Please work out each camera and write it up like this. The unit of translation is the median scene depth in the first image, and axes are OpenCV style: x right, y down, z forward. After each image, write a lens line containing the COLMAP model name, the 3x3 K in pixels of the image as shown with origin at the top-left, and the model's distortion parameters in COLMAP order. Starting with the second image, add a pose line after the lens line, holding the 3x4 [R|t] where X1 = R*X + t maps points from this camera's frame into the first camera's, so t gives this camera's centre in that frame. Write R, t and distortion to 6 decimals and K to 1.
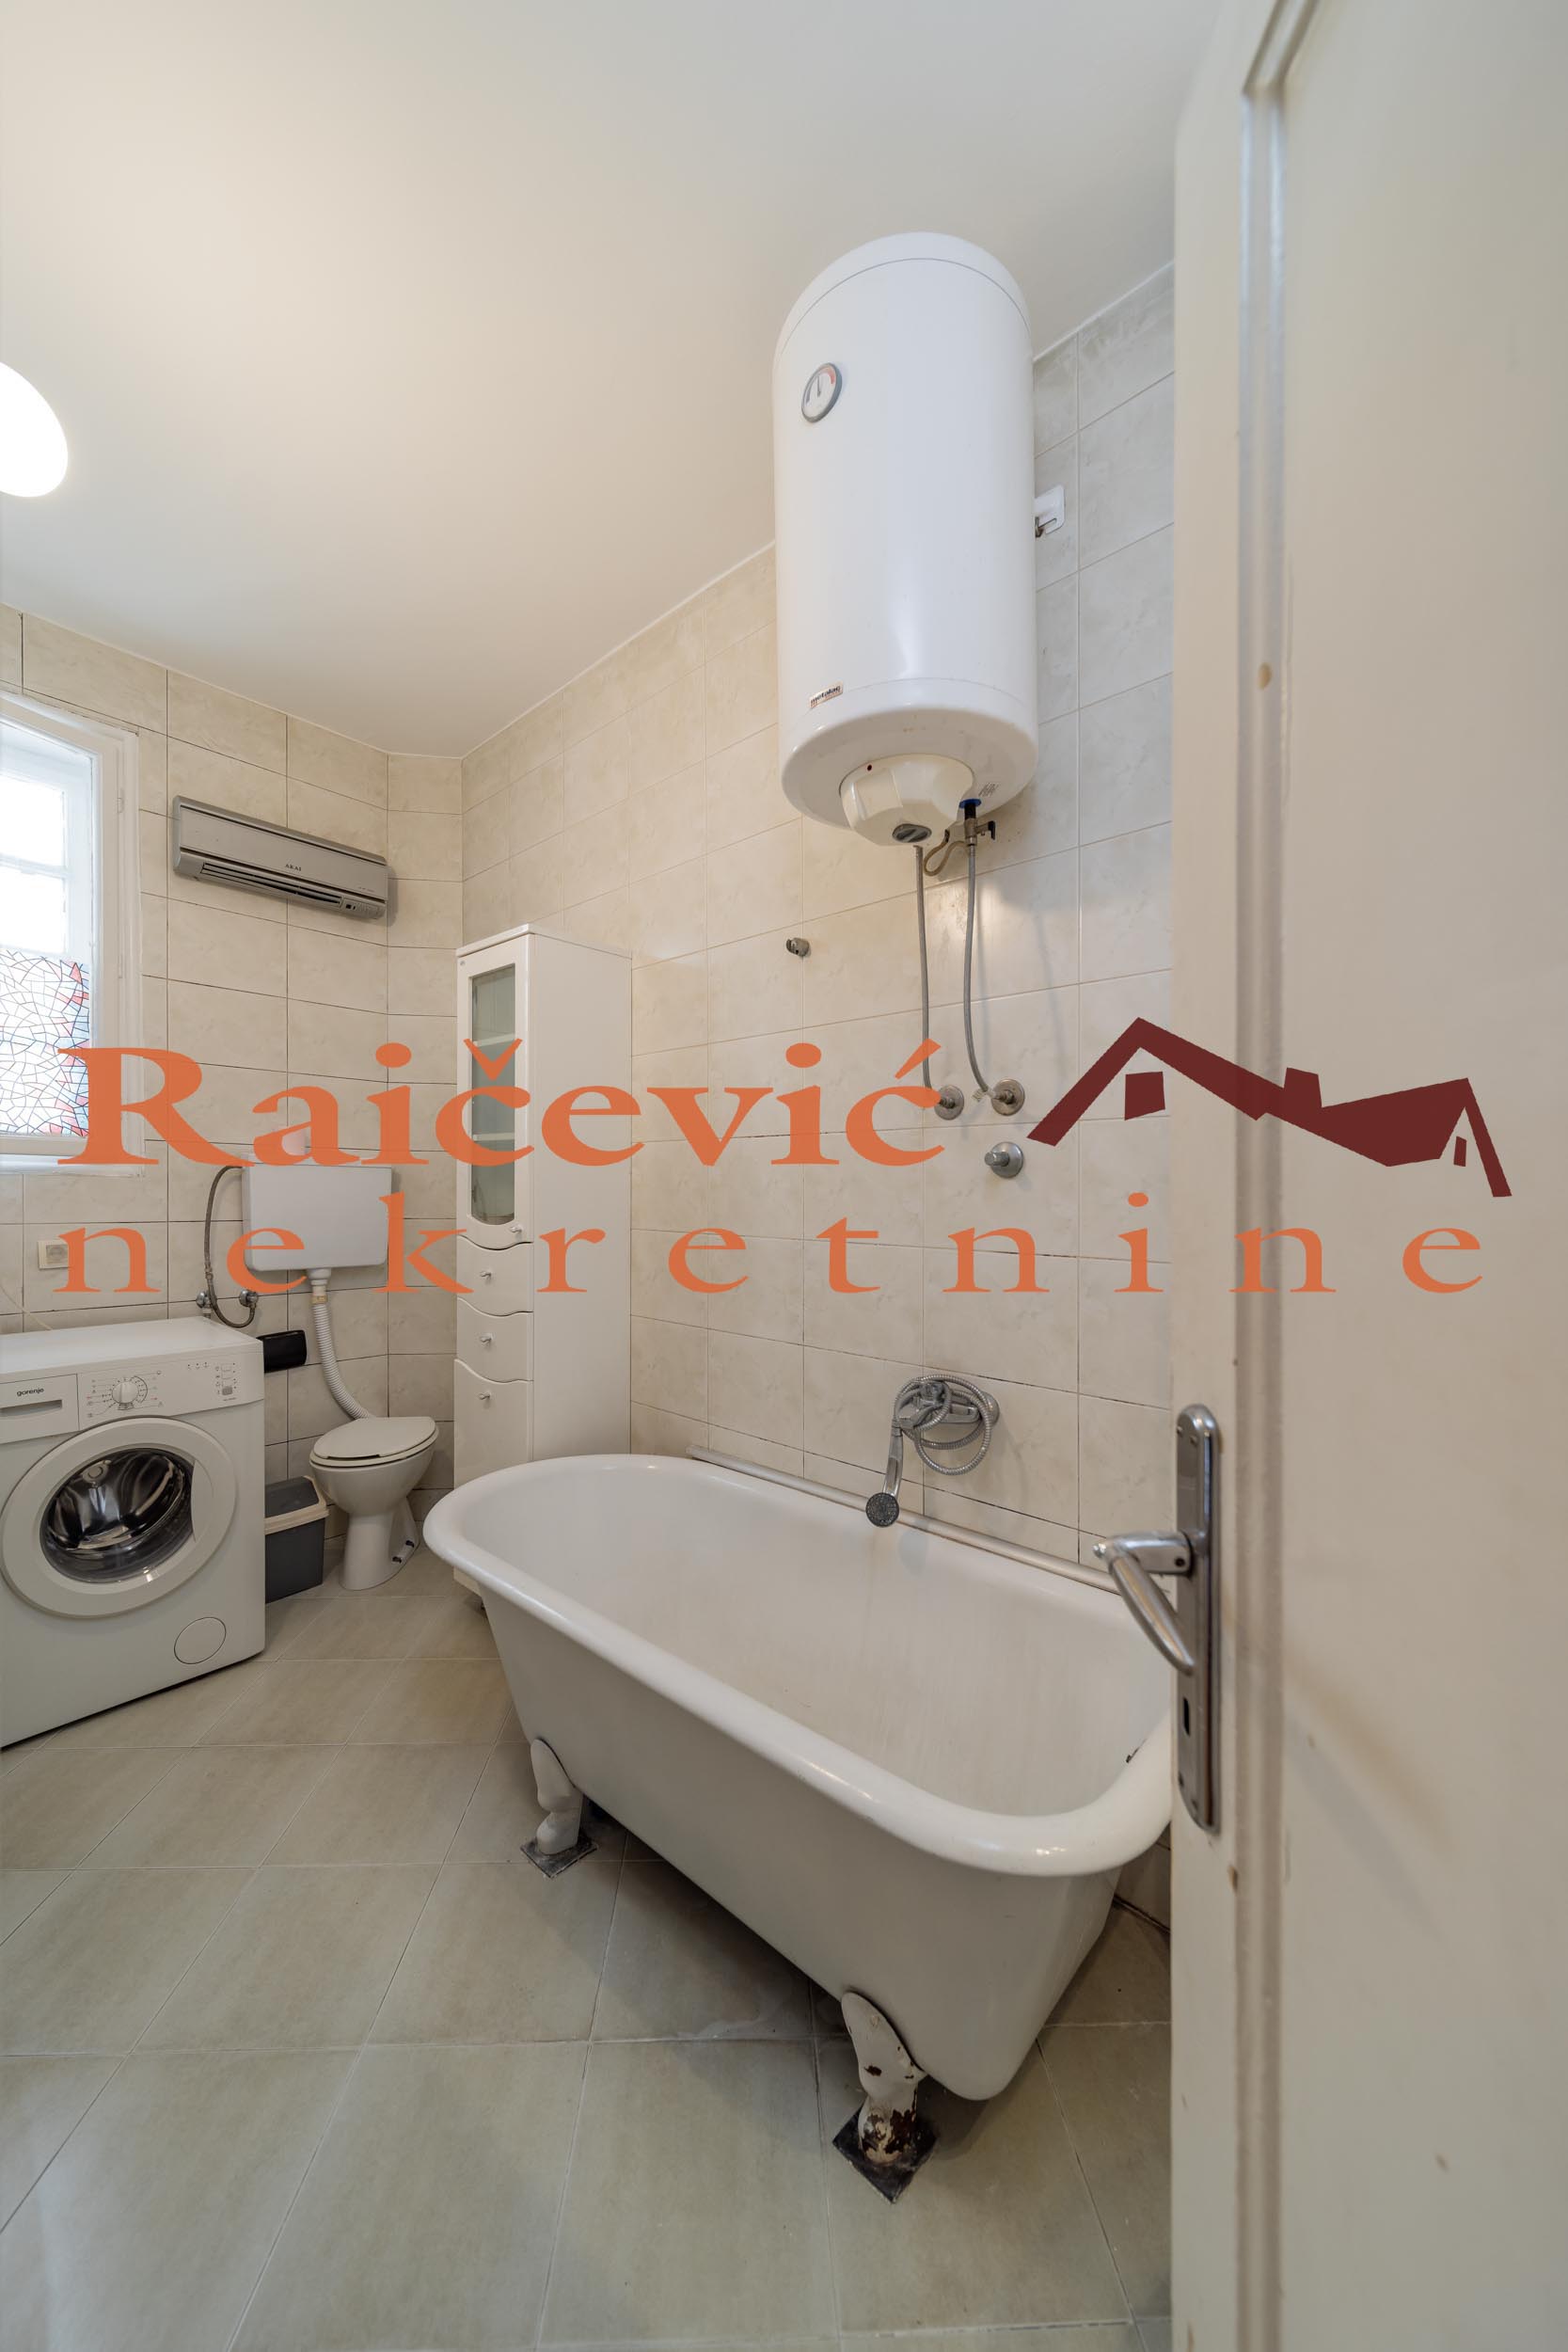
lens RADIAL K [[832.9, 0, 781.6], [0, 832.9, 1202.8], [0, 0, 1]] dist [-0.001073, -0.000129]
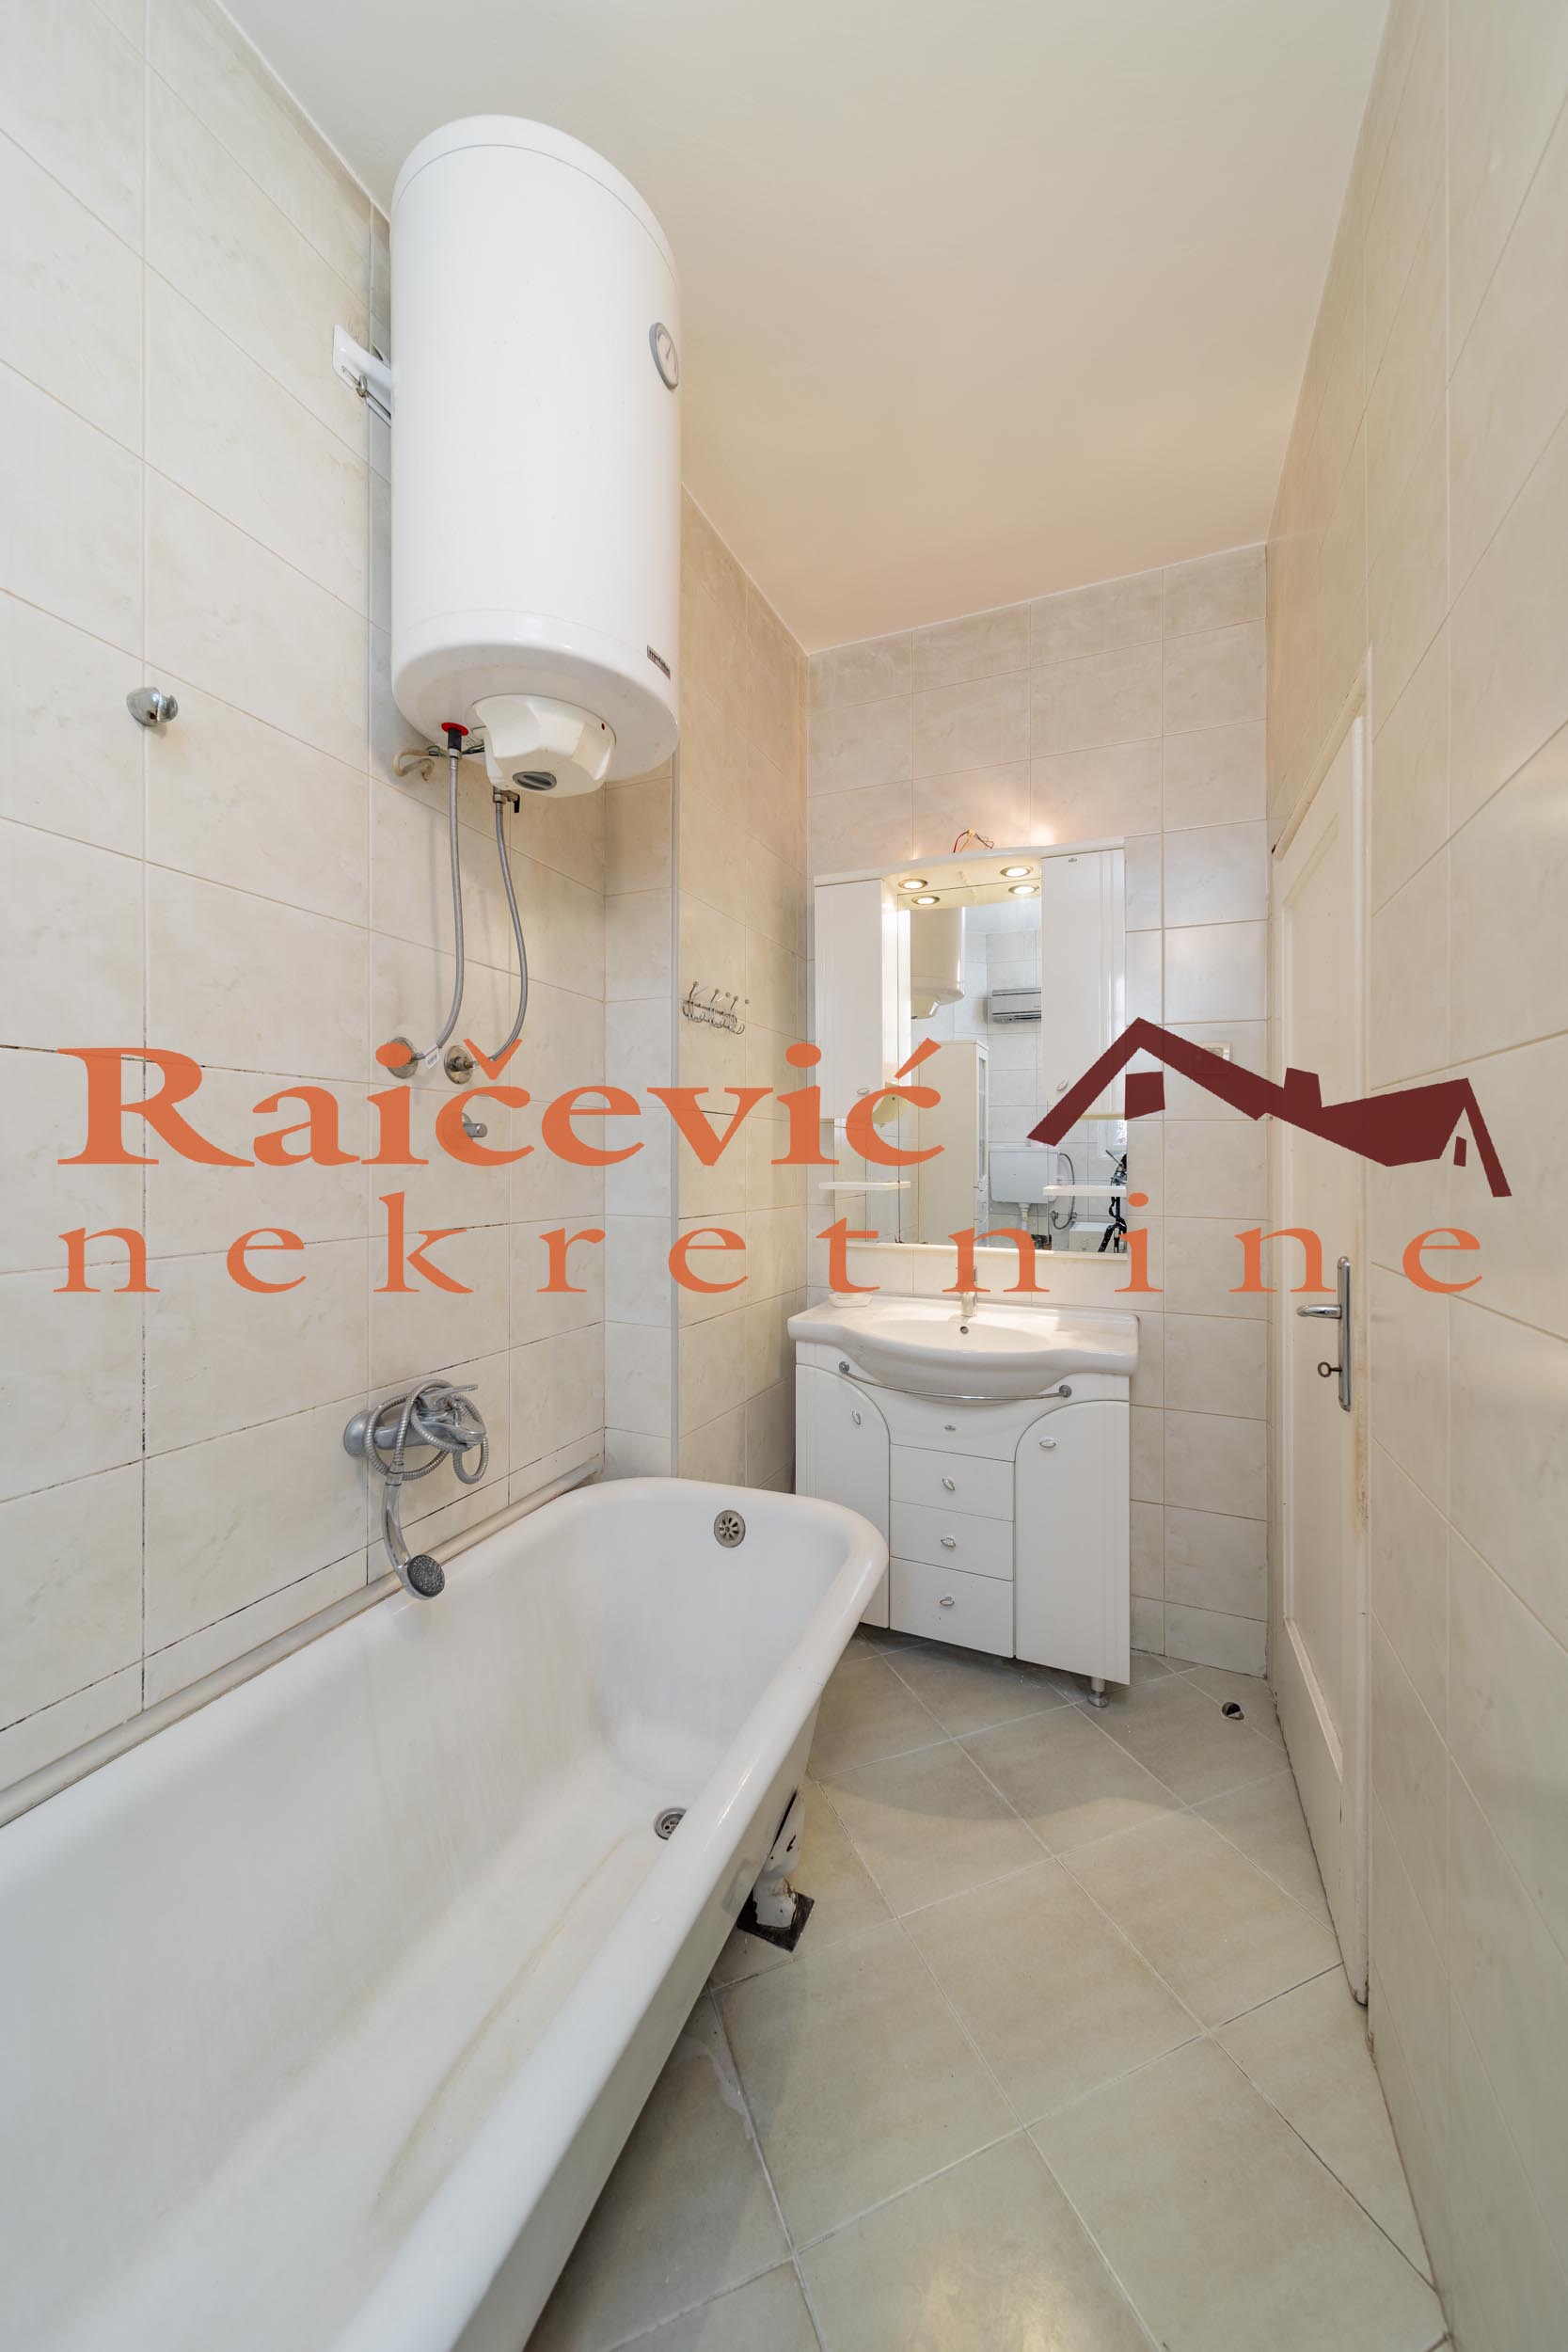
lens RADIAL K [[821.9, 0, 784.0], [0, 821.9, 1176.0], [0, 0, 1]] dist [-0.000184, -0.000019]
pose [[-0.335235, -0.013844, 0.942033, -0.924340], [0.011610, 0.999755, 0.018824, -0.019909], [-0.942063, 0.017247, -0.334992, 1.228245]]
